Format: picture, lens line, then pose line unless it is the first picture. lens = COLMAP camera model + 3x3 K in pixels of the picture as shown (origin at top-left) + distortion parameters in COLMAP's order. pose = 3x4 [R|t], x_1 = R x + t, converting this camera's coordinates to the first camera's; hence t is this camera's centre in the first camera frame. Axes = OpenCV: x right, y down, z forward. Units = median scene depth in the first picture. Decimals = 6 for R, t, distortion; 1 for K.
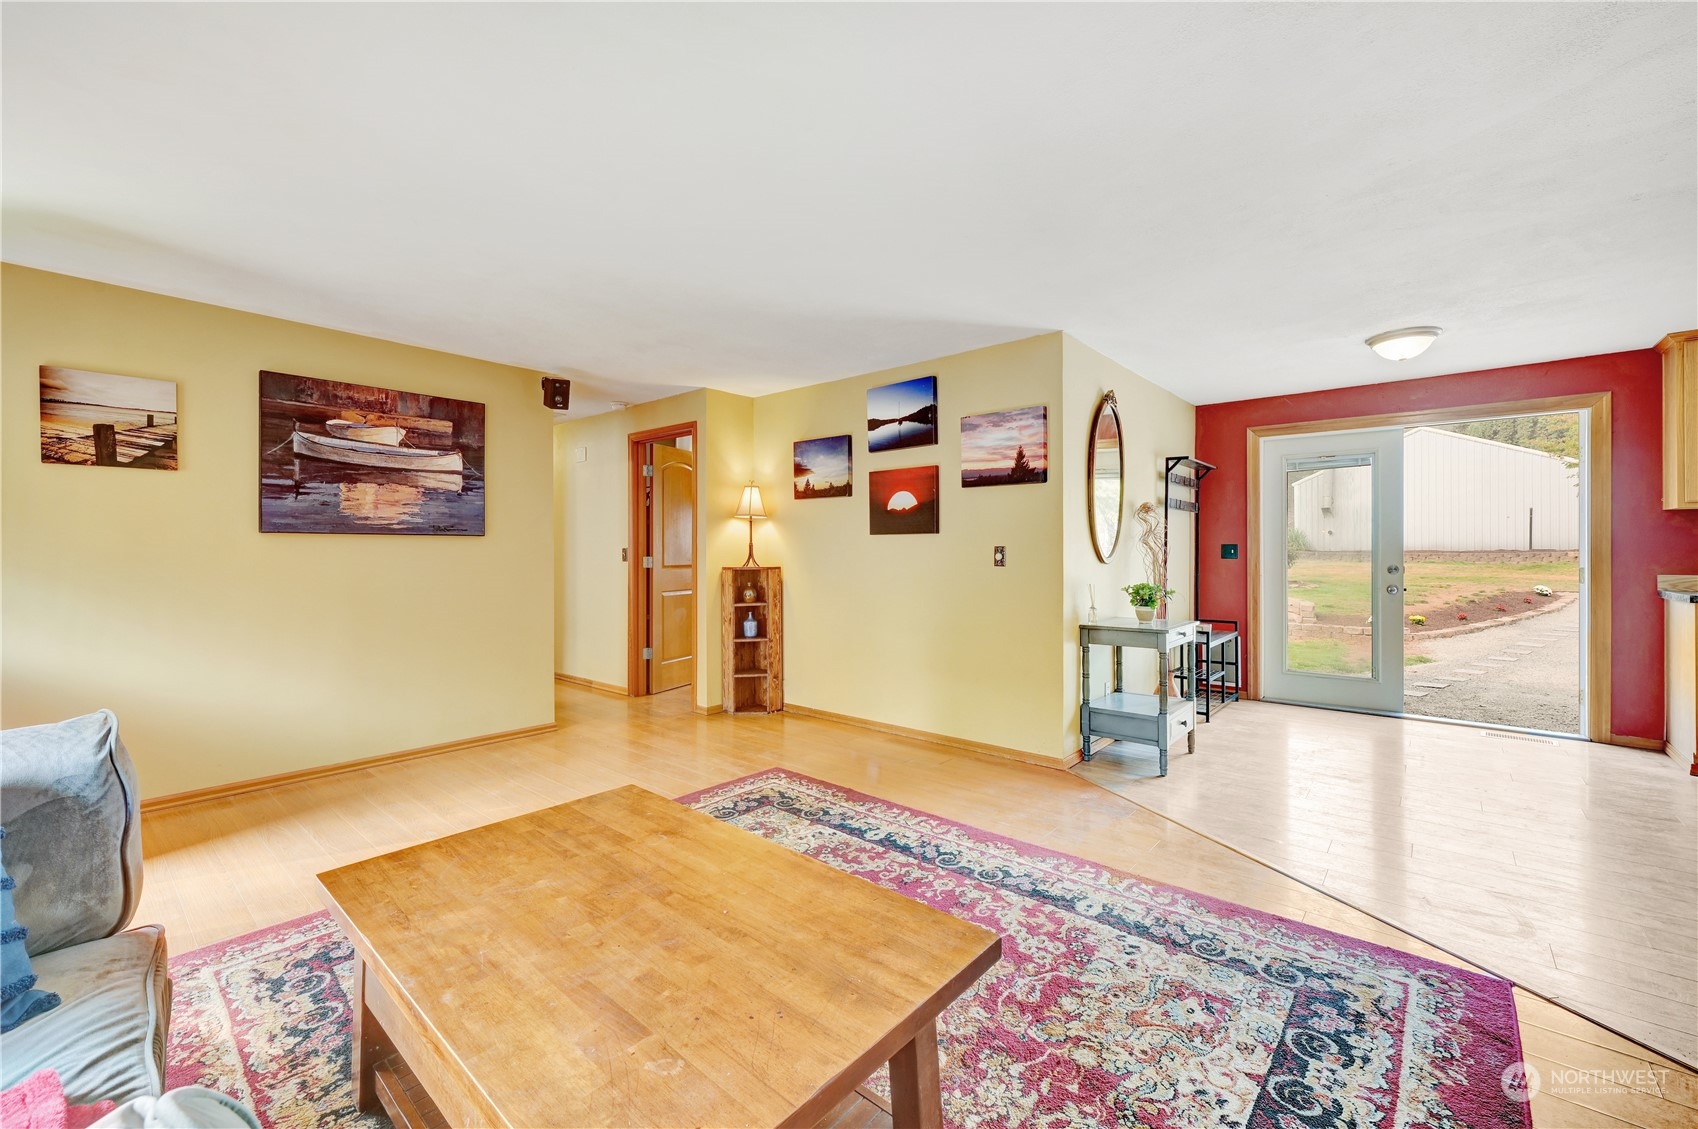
lens RADIAL K [[686.2, 0, 854.3], [0, 686.2, 550.0], [0, 0, 1]] dist [-0.000777, -0.000061]
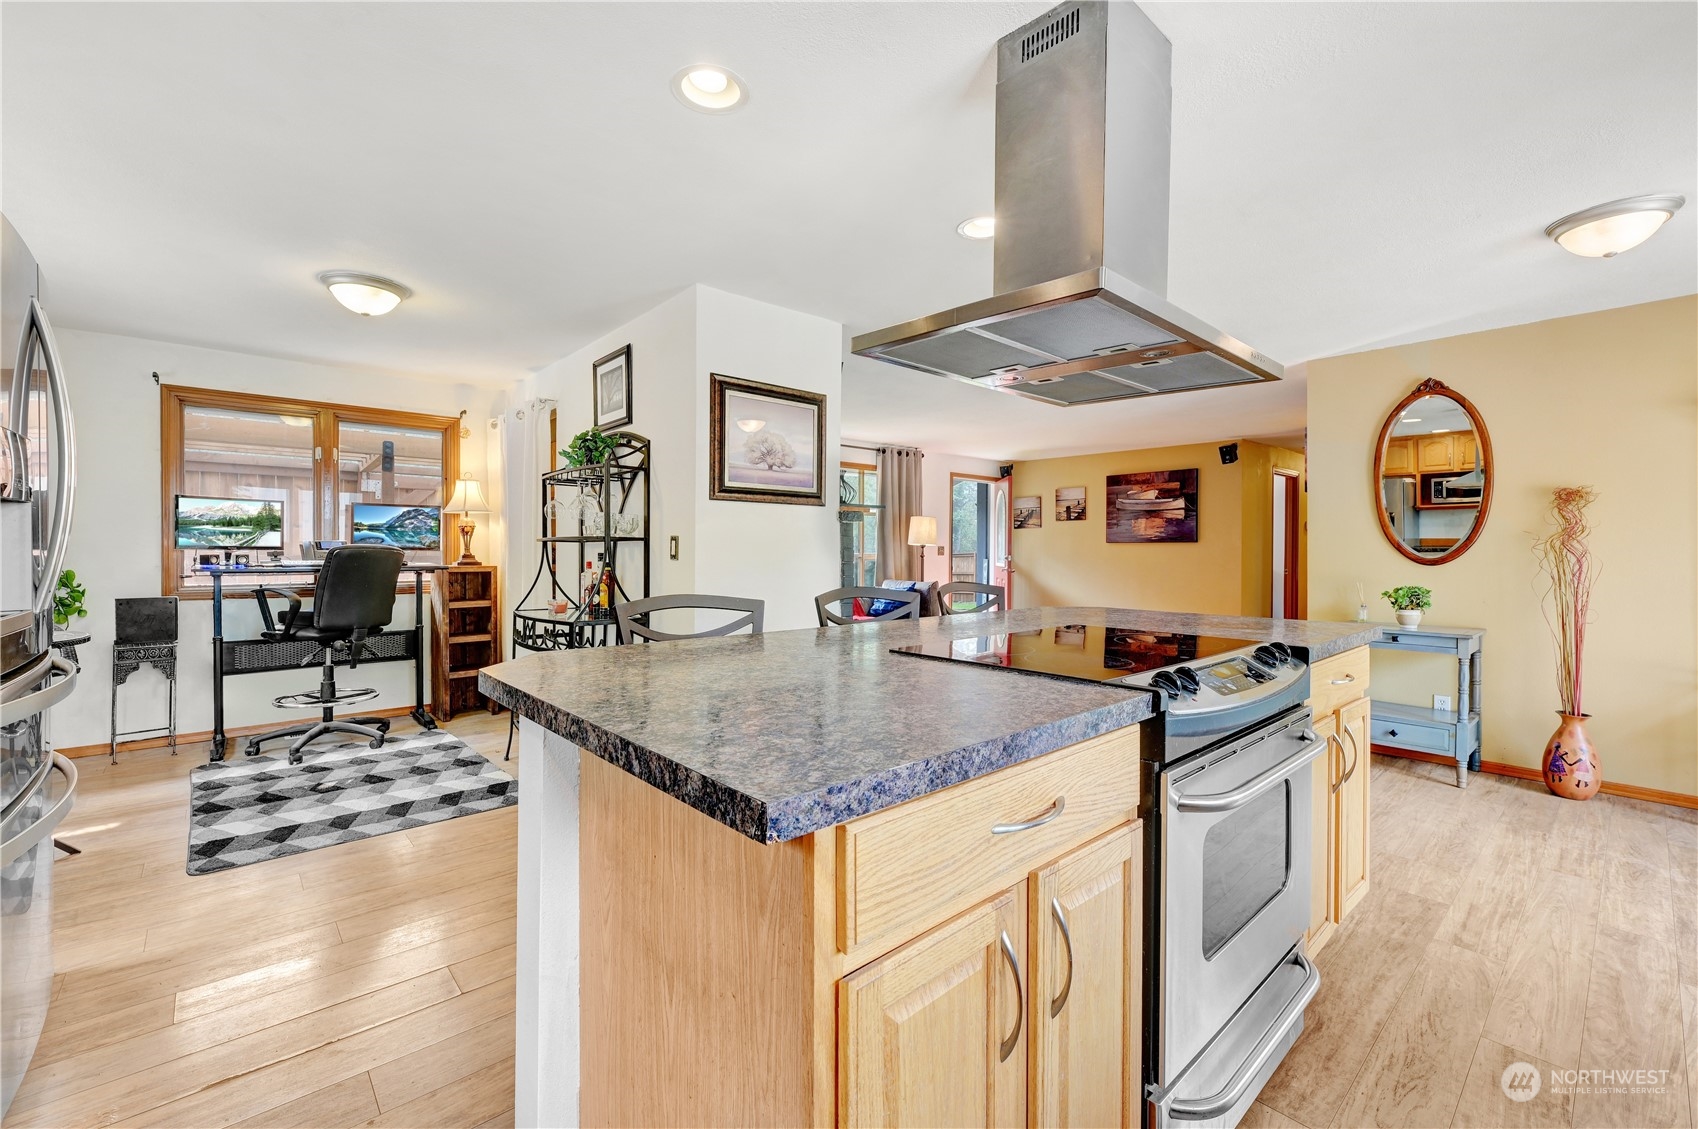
lens RADIAL K [[707.8, 0, 847.1], [0, 707.8, 552.3], [0, 0, 1]] dist [-0.000938, -0.000069]
pose [[-0.134509, 0.002655, -0.990909, 1.889108], [-0.001487, 0.999995, 0.002881, 0.002181], [0.990911, 0.001861, -0.134504, 0.465345]]
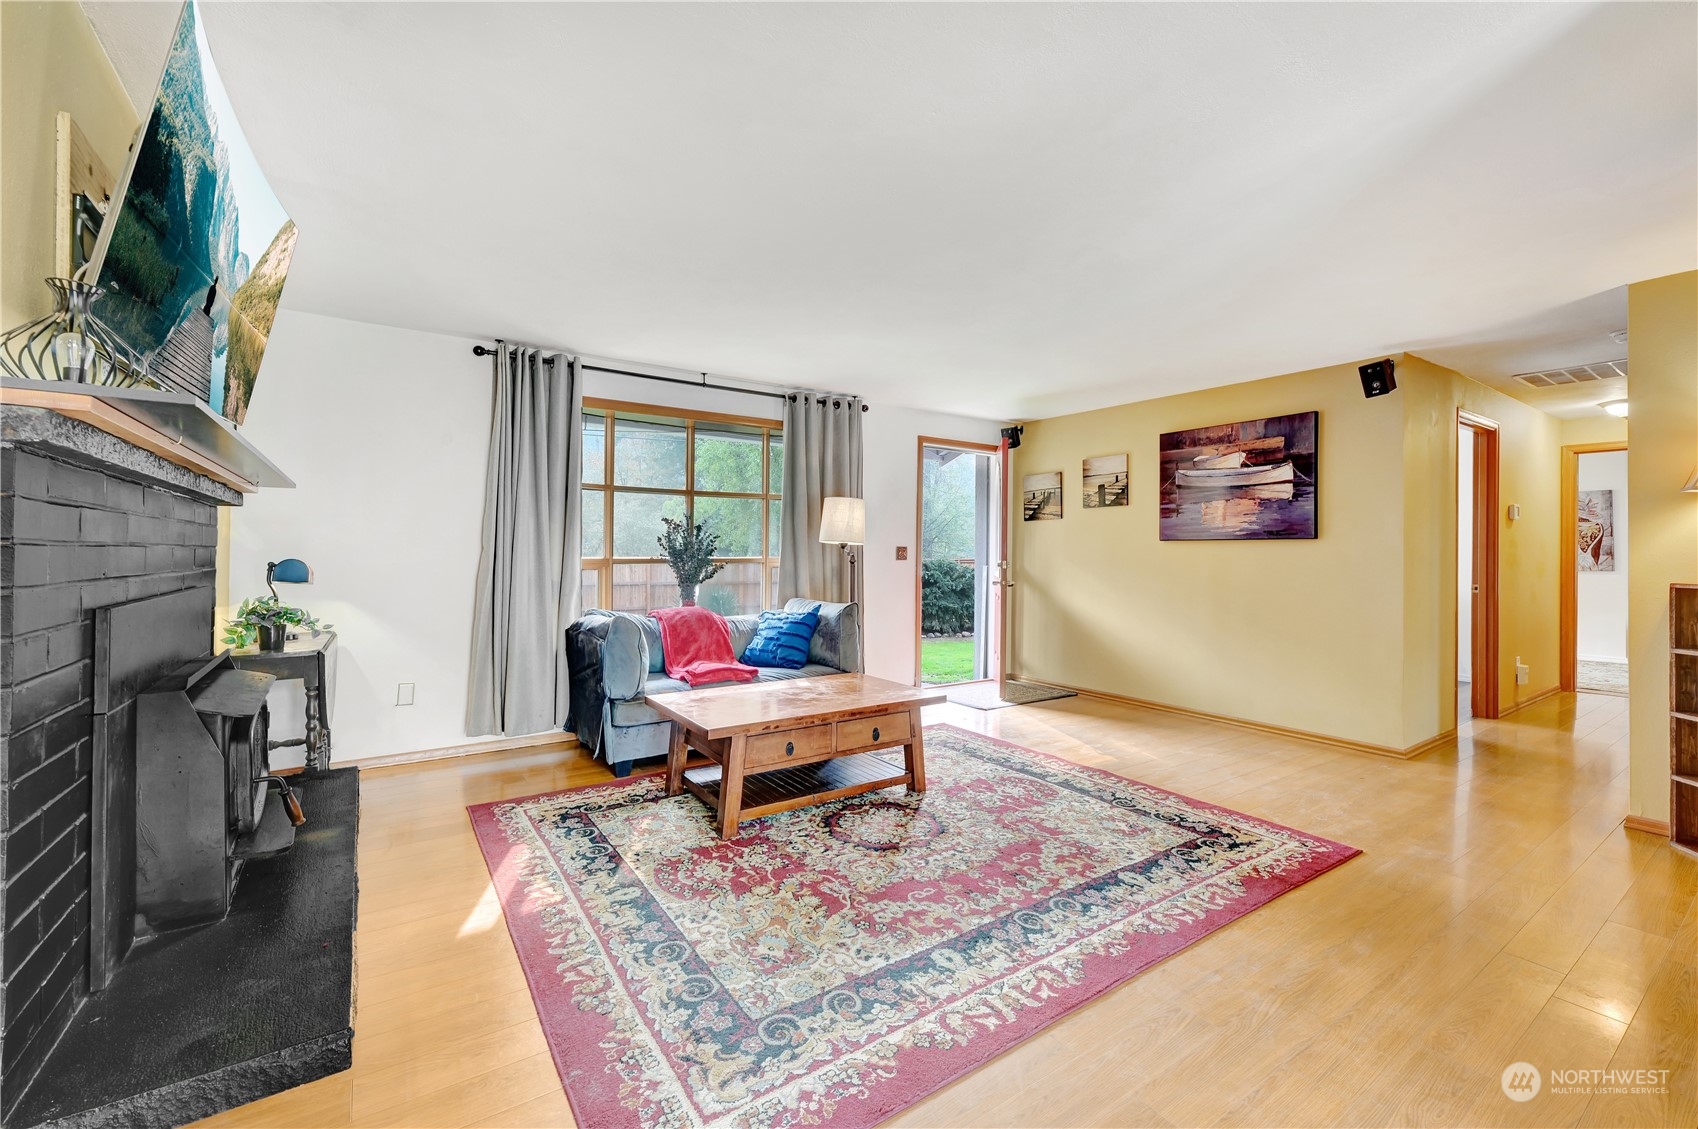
lens RADIAL K [[702.6, 0, 843.9], [0, 702.6, 550.3], [0, 0, 1]] dist [-0.002694, -0.000106]
pose [[-0.259922, -0.004952, -0.965617, 0.889921], [-0.002936, 0.999986, -0.004338, 0.004685], [0.965625, 0.001708, -0.259933, 0.791743]]
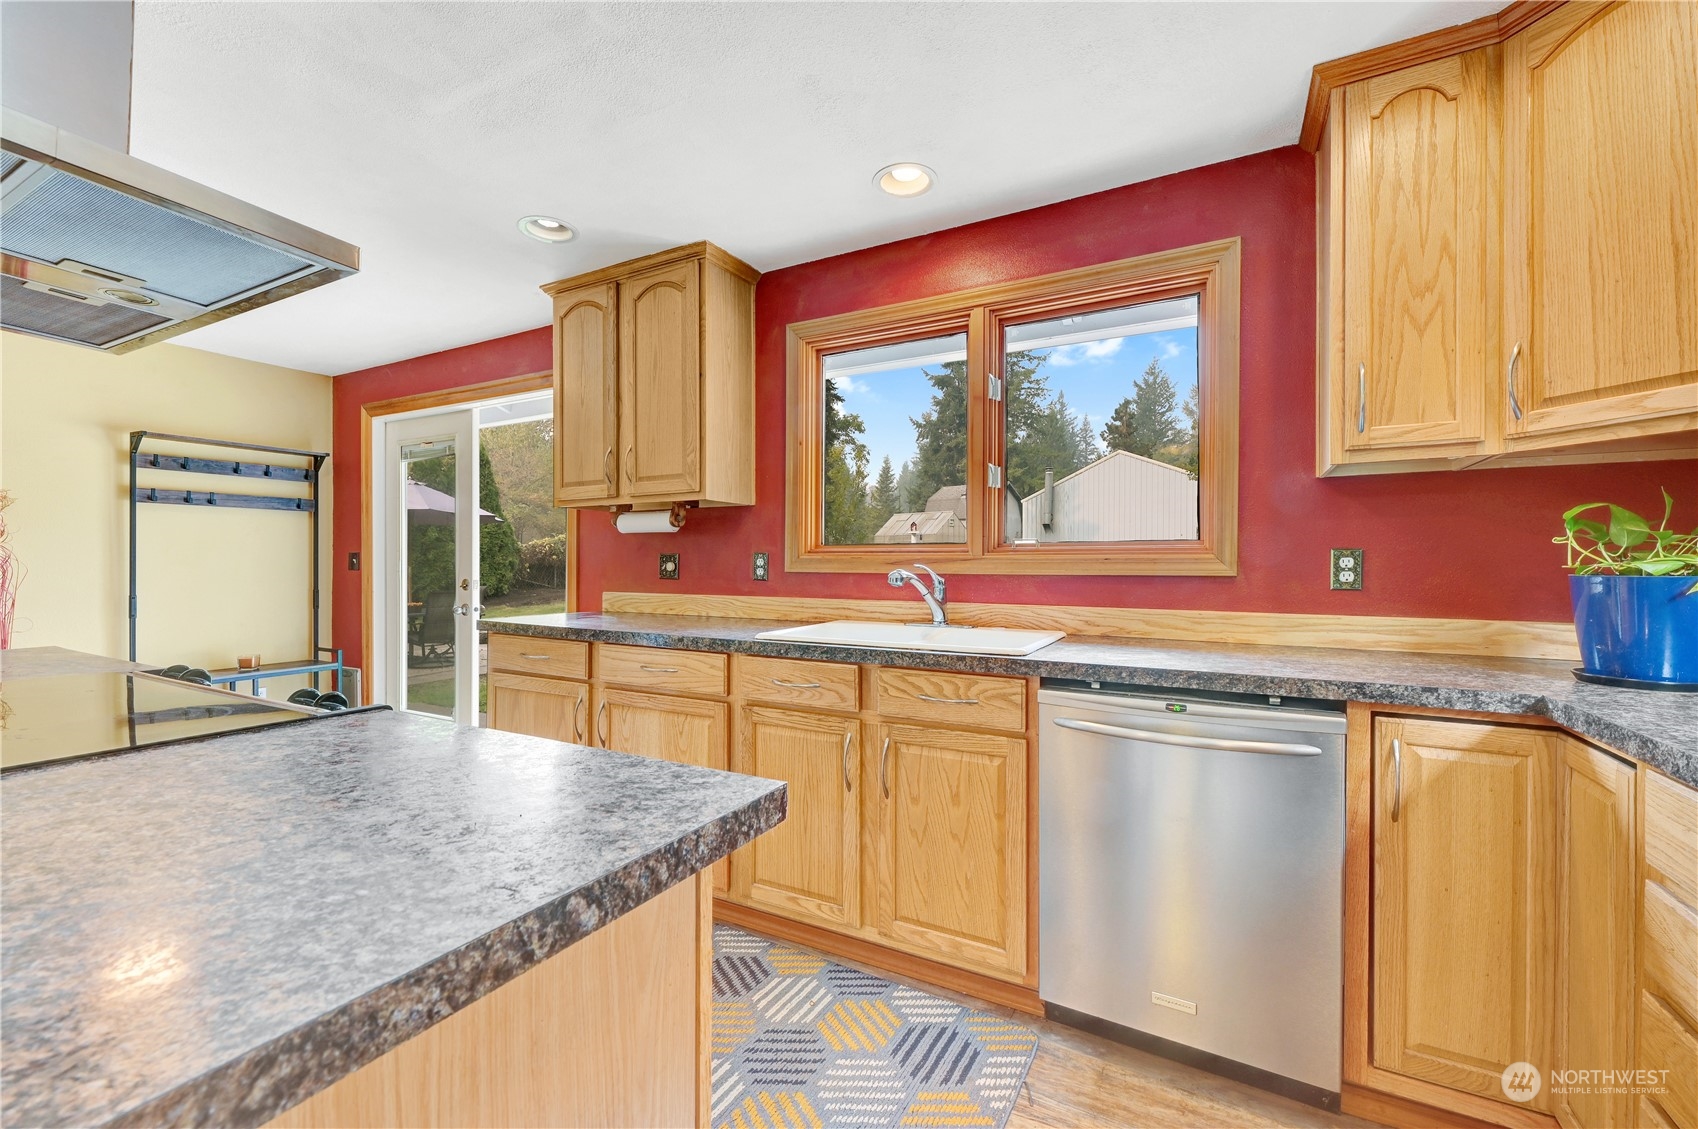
lens RADIAL K [[690.5, 0, 849.0], [0, 690.5, 564.5], [0, 0, 1]] dist [-0.000797, -0.000043]
pose [[0.978105, 0.004942, 0.208056, 1.660848], [-0.005650, 0.999980, 0.002808, 0.000142], [-0.208038, -0.003922, 0.978113, 0.180160]]
